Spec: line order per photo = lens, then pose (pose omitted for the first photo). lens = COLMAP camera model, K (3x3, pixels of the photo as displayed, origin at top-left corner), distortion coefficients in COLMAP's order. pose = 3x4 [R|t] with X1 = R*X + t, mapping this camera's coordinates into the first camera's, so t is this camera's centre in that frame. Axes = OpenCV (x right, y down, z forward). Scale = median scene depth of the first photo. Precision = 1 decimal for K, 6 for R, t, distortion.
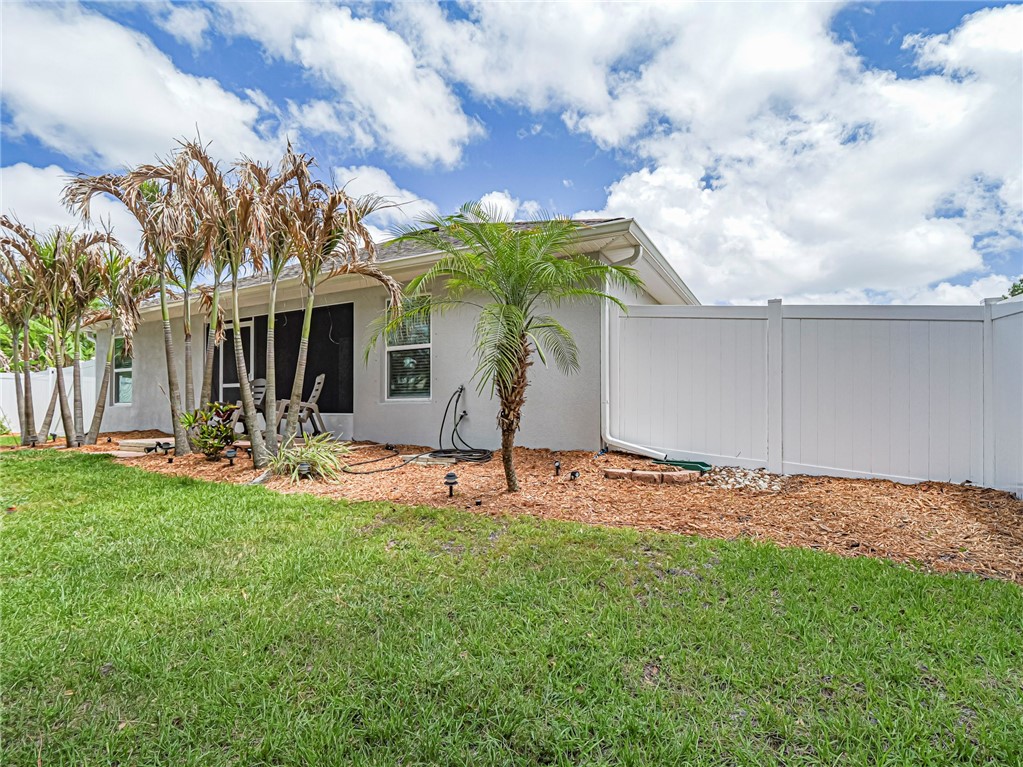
lens RADIAL K [[485.4, 0, 511.8], [0, 485.4, 388.0], [0, 0, 1]] dist [-0.042196, 0.003430]
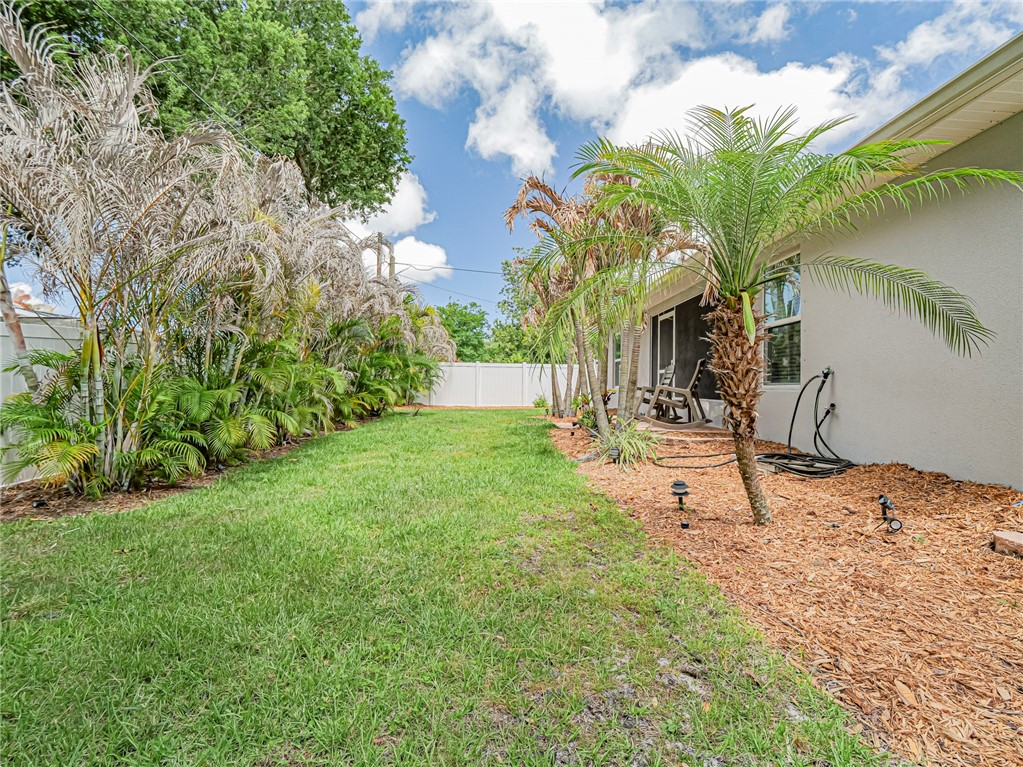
lens RADIAL K [[485.4, 0, 514.5], [0, 485.4, 382.0], [0, 0, 1]] dist [-0.042196, 0.003430]
pose [[0.451481, 0.005236, -0.892265, 0.313913], [0.017086, 0.999749, 0.014512, -0.002118], [0.892117, -0.021797, 0.451278, 0.275628]]
